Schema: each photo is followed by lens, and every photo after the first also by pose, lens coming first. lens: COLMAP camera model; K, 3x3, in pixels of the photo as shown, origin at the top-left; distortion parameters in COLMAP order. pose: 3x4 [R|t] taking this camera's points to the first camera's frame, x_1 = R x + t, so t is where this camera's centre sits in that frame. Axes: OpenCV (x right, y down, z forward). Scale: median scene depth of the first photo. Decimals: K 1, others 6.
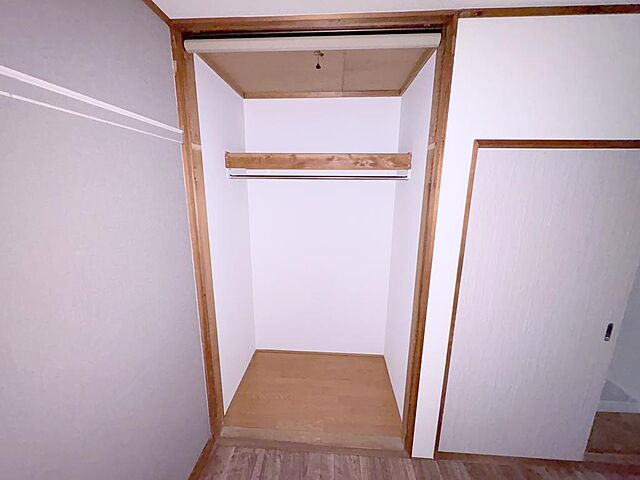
lens RADIAL K [[254.3, 0, 320.0], [0, 254.3, 240.0], [0, 0, 1]] dist [0.001038, 0.000029]
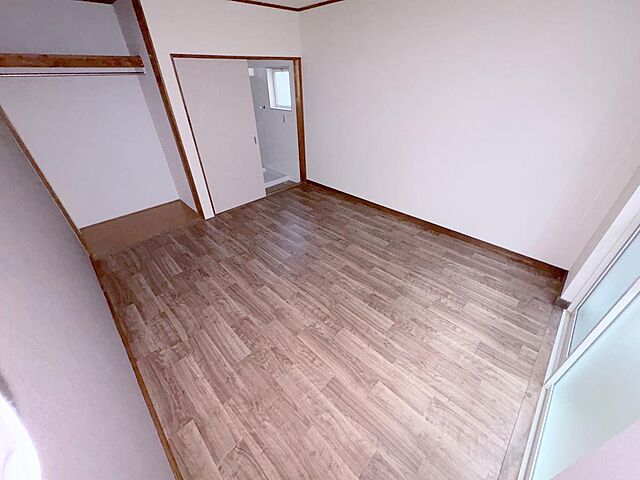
lens RADIAL K [[254.3, 0, 320.0], [0, 254.3, 240.0], [0, 0, 1]] dist [0.001038, 0.000029]
pose [[0.668503, -0.423774, 0.611162, -0.382576], [0.174908, 0.888312, 0.424629, 0.228447], [-0.722849, -0.176969, 0.667960, -1.181230]]
